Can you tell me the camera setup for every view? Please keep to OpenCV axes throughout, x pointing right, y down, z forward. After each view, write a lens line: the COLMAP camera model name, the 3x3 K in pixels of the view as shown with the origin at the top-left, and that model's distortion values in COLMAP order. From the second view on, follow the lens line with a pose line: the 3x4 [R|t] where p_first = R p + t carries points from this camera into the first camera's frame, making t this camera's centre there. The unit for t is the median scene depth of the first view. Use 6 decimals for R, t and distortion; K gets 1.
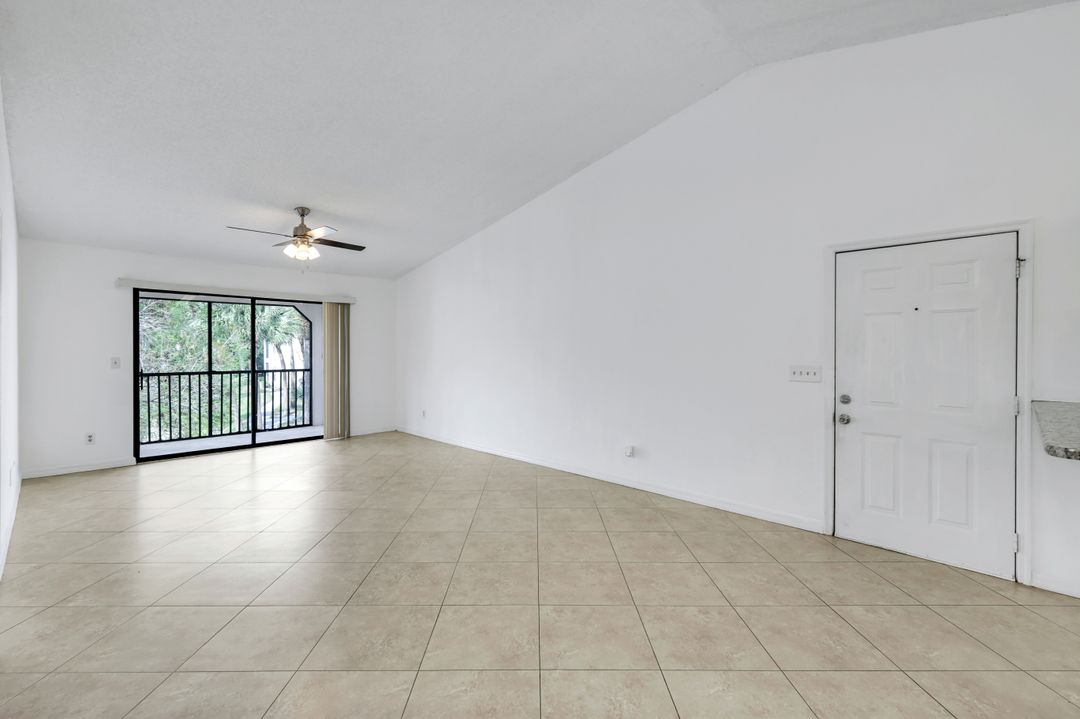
lens RADIAL K [[478.8, 0, 540.1], [0, 478.8, 354.3], [0, 0, 1]] dist [0.003153, -0.000067]
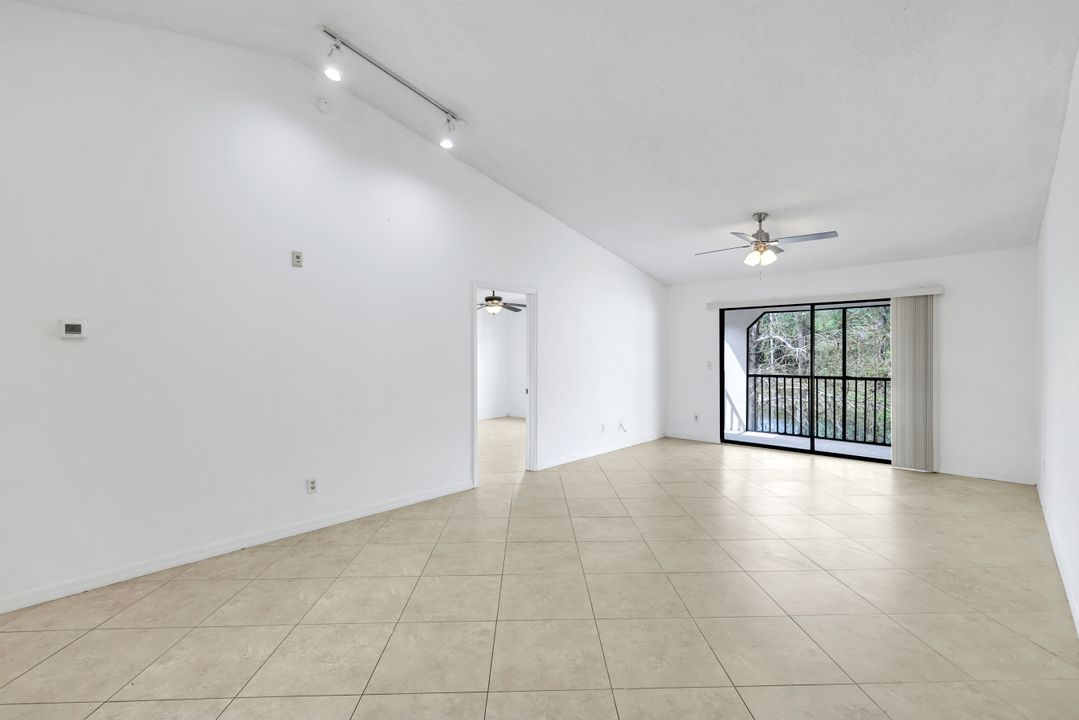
lens RADIAL K [[476.1, 0, 544.7], [0, 476.1, 357.4], [0, 0, 1]] dist [-0.001775, 0.000644]
pose [[0.011630, 0.006525, -0.999911, 0.386974], [-0.007171, 0.999954, 0.006442, -0.008642], [0.999907, 0.007096, 0.011676, 0.433703]]
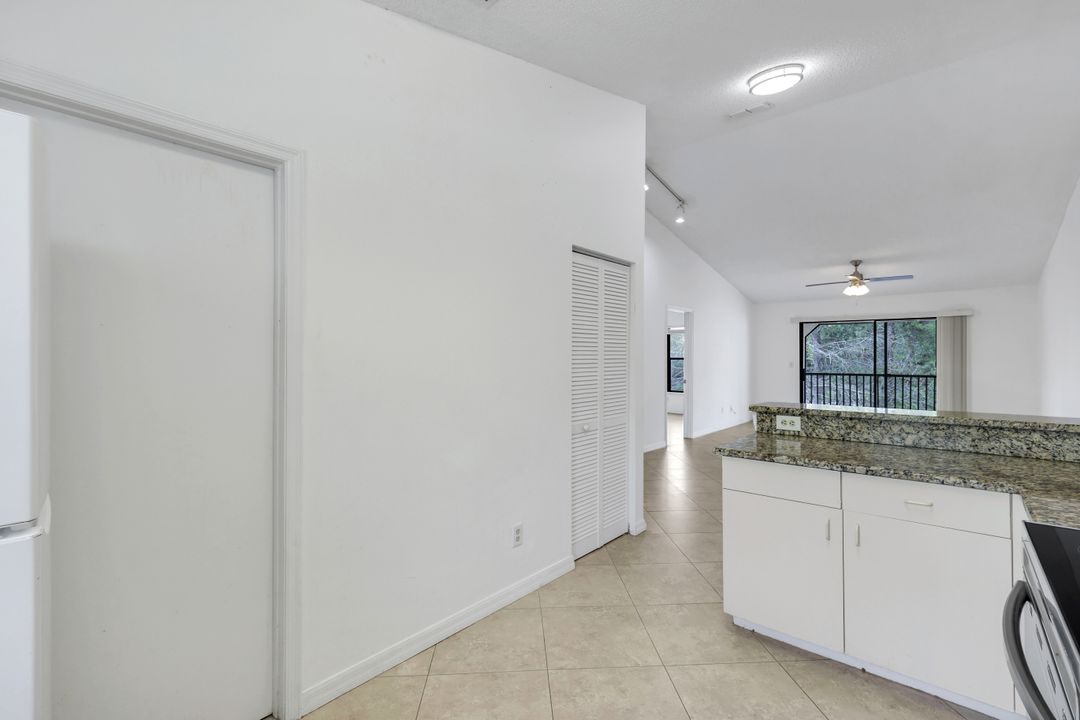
lens RADIAL K [[478.8, 0, 540.1], [0, 478.8, 354.8], [0, 0, 1]] dist [0.003153, -0.000067]
pose [[0.046460, -0.006073, -0.998902, 0.732942], [-0.012820, 0.999896, -0.006675, 0.003890], [0.998838, 0.013116, 0.046377, -0.022434]]
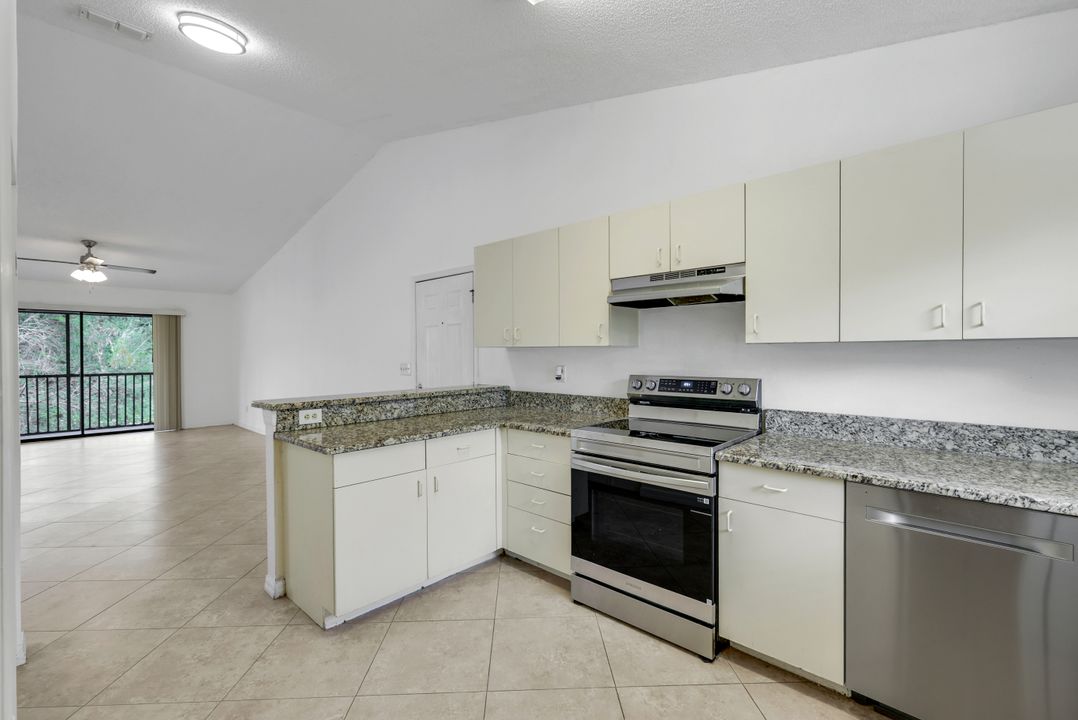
lens RADIAL K [[474.5, 0, 539.0], [0, 474.5, 360.0], [0, 0, 1]] dist [0.012142, -0.000078]
pose [[0.999810, -0.005051, 0.018833, 0.515962], [0.005068, 0.999987, -0.000840, 0.009291], [-0.018829, 0.000936, 0.999822, -0.212969]]
